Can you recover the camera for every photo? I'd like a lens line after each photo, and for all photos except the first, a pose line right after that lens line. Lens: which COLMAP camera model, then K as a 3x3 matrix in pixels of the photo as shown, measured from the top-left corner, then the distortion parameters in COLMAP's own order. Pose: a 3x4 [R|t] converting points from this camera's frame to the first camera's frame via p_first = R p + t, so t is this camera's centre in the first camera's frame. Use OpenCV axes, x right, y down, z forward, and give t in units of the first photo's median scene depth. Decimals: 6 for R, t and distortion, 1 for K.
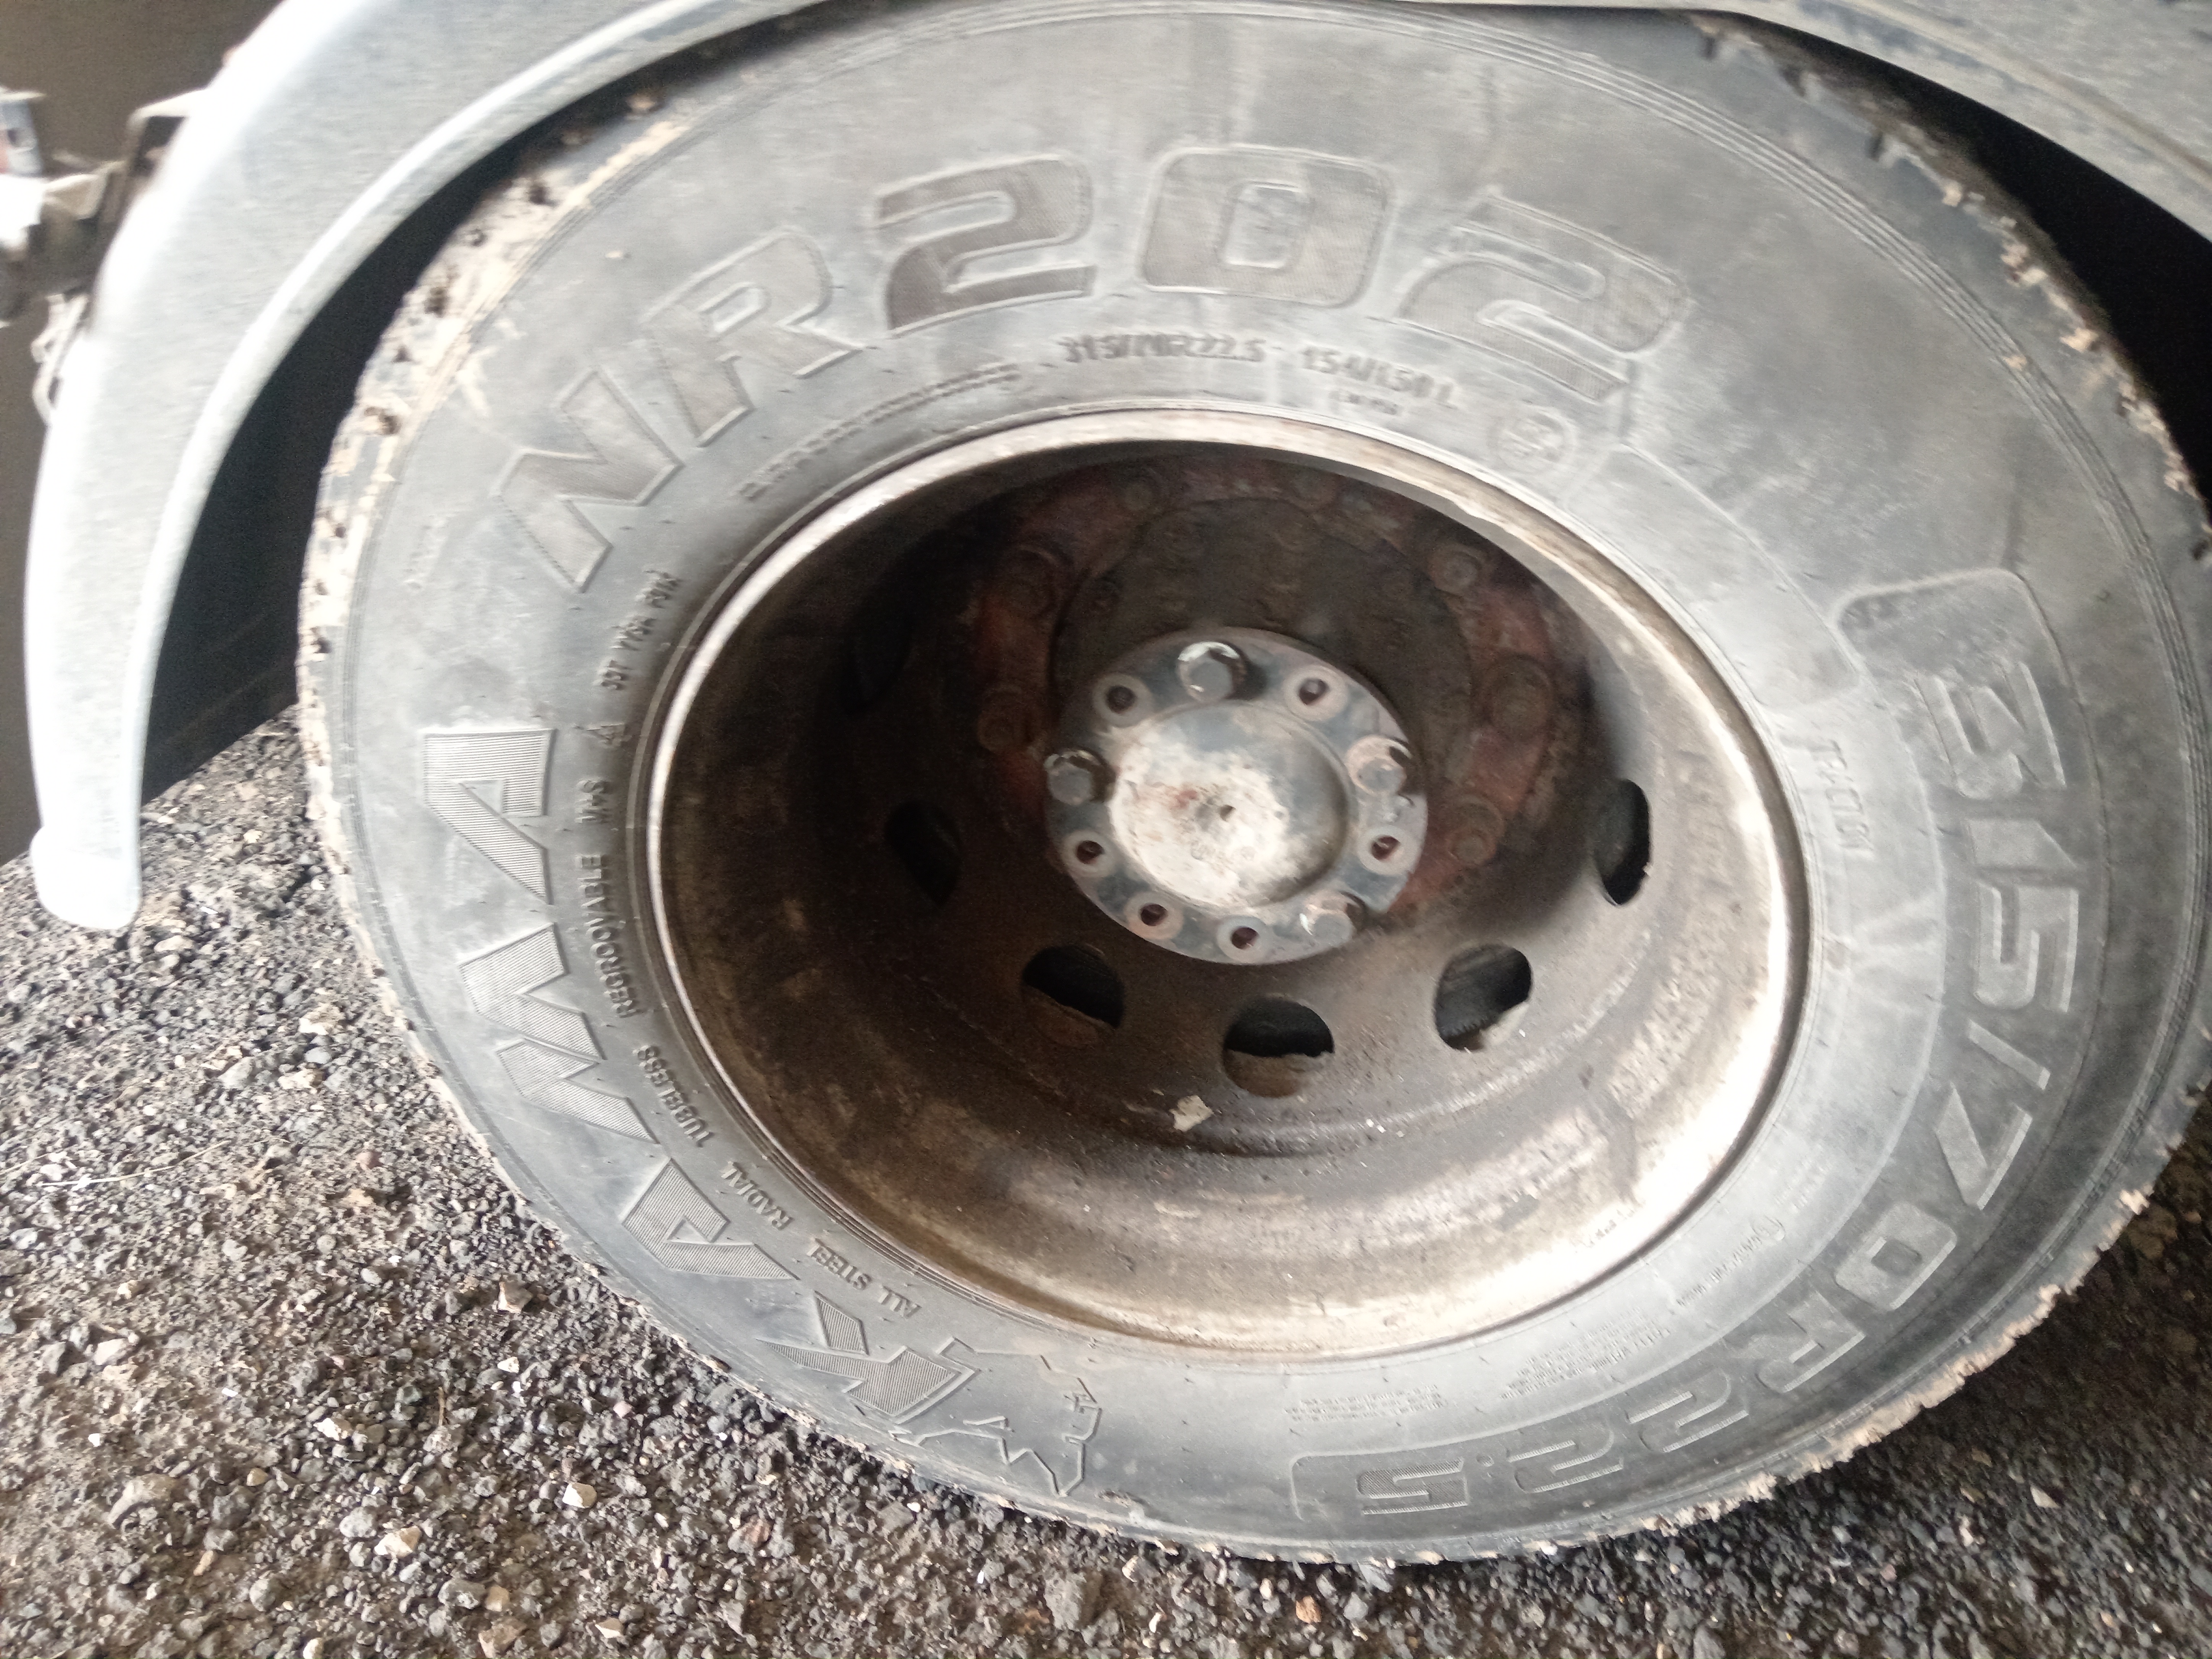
lens RADIAL K [[1731.0, 0, 1106.0], [0, 1731.0, 828.6], [0, 0, 1]] dist [-0.018734, -0.007683]
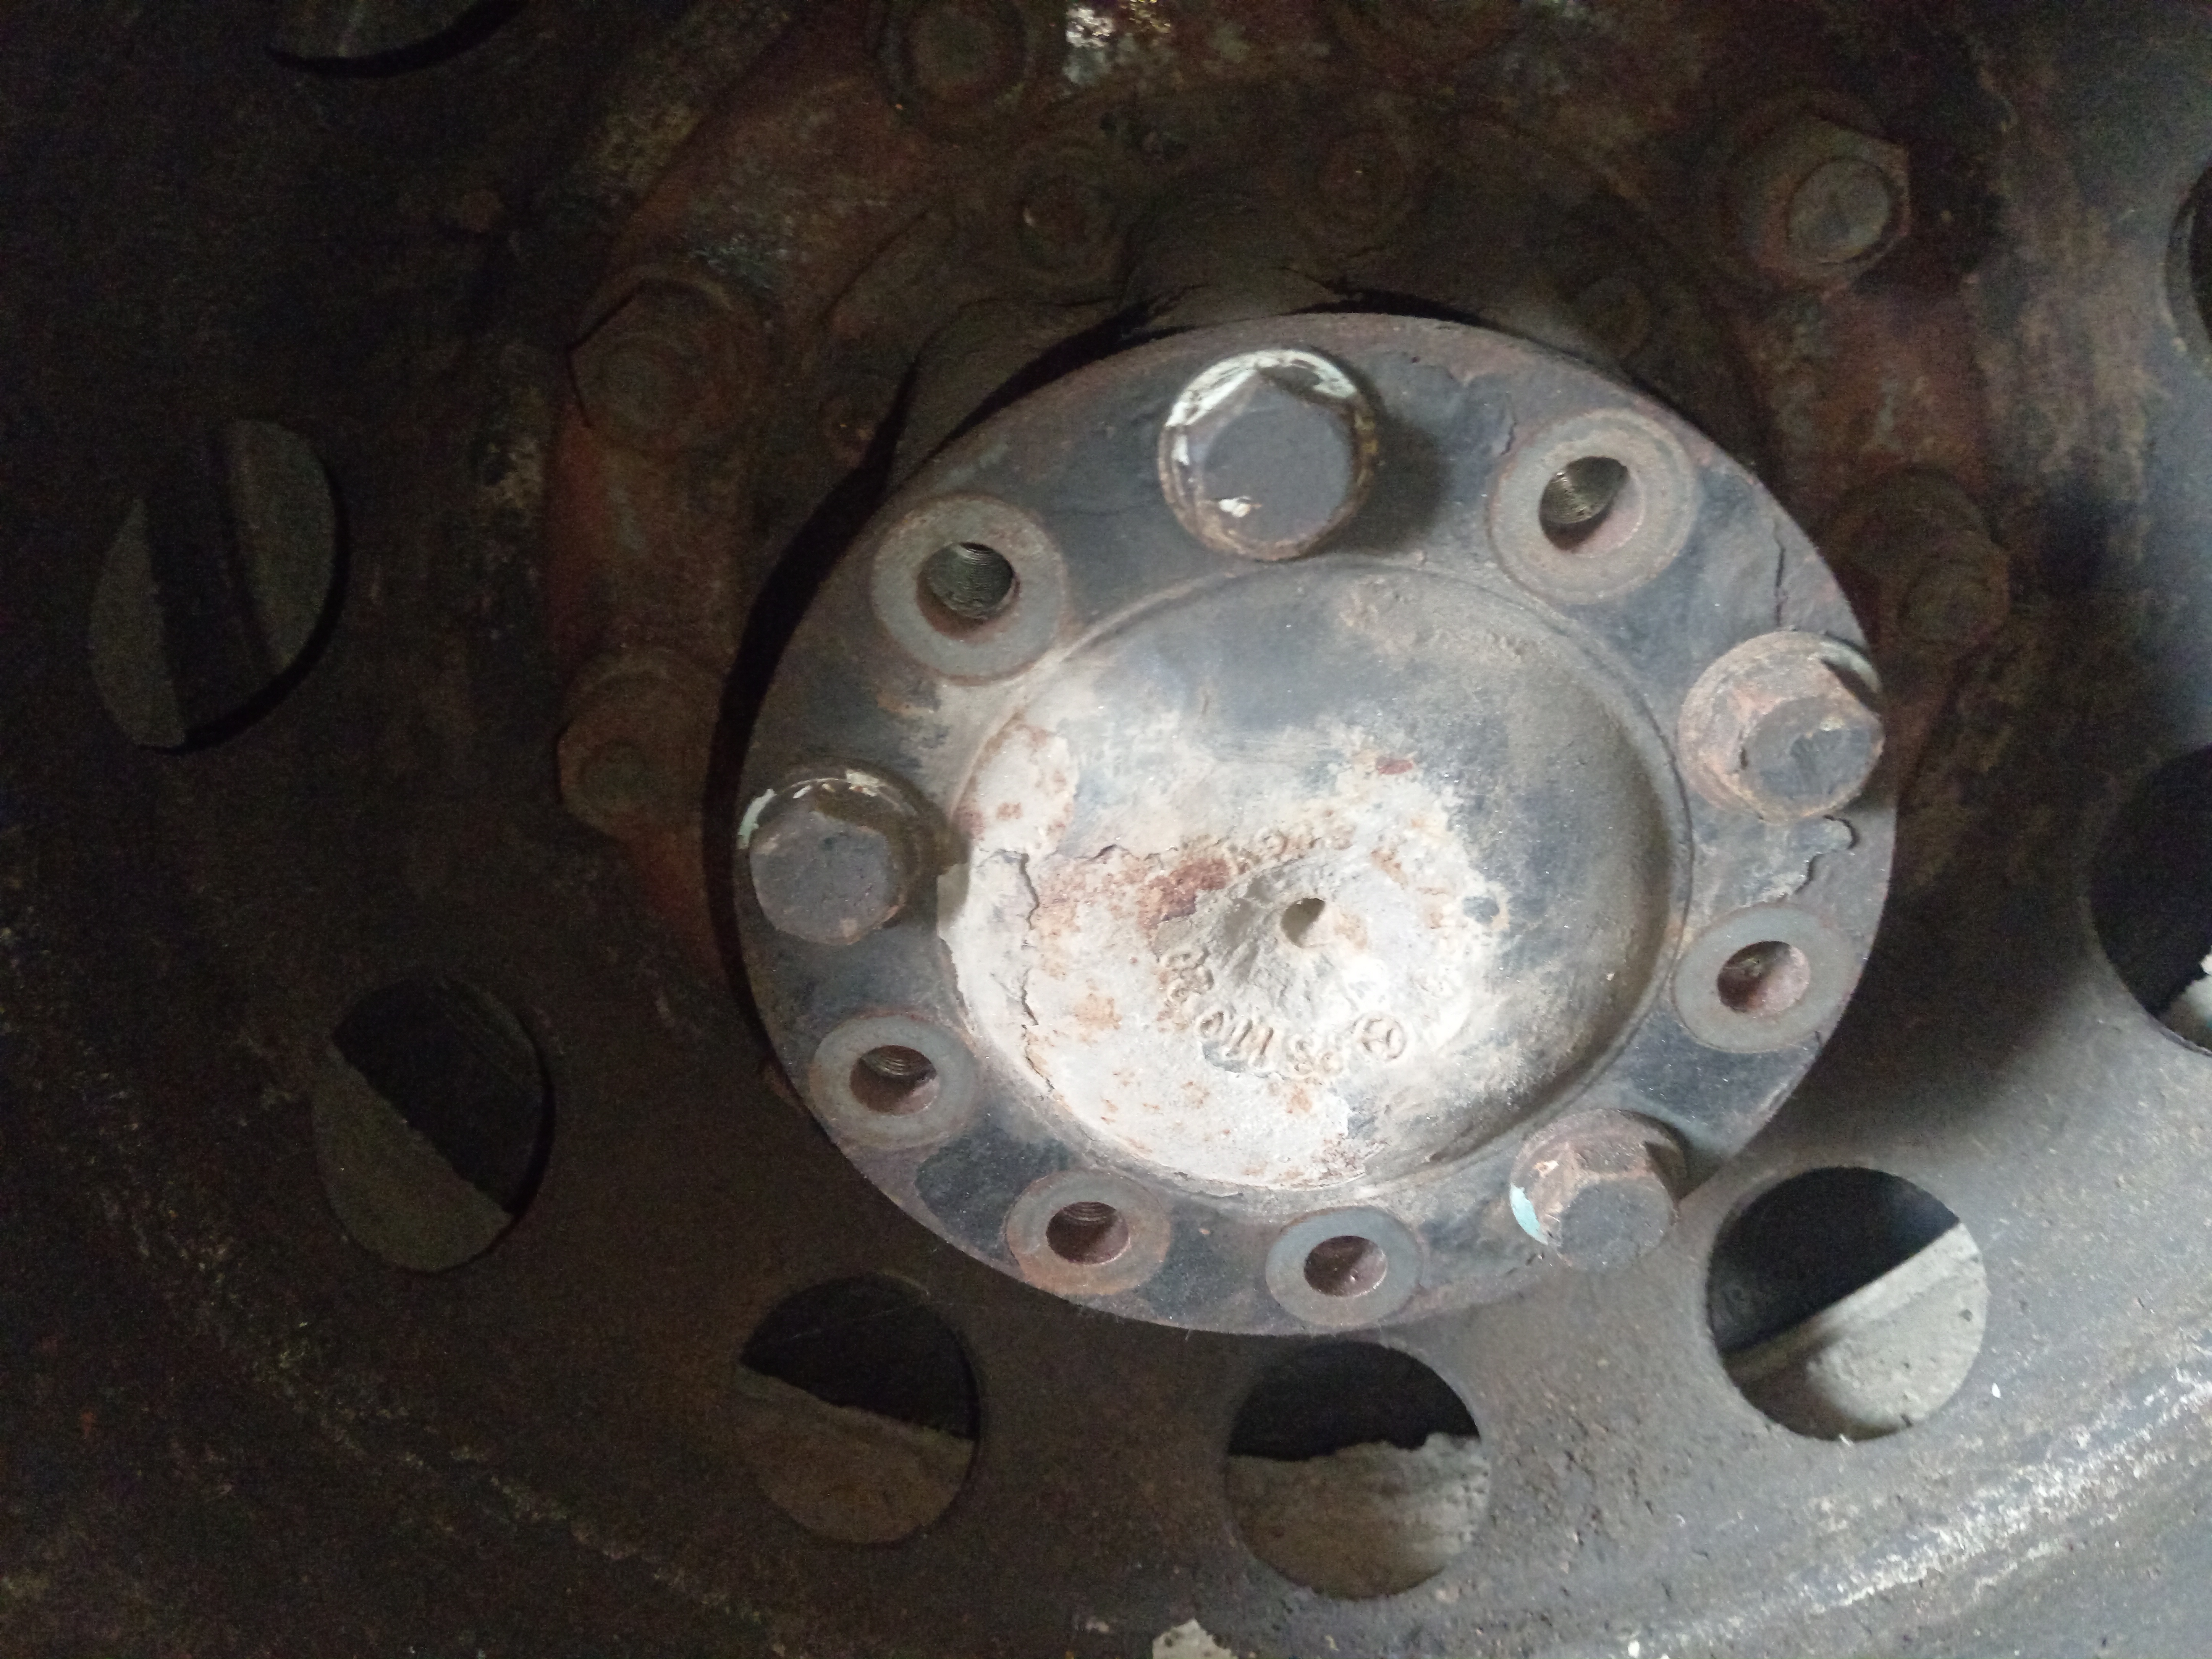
lens RADIAL K [[1731.0, 0, 1135.2], [0, 1731.0, 760.1], [0, 0, 1]] dist [-0.018734, -0.007683]
pose [[0.980307, -0.080544, 0.180306, -0.020370], [0.101536, 0.988689, -0.110387, -0.006350], [-0.169376, 0.126520, 0.977397, 0.678752]]
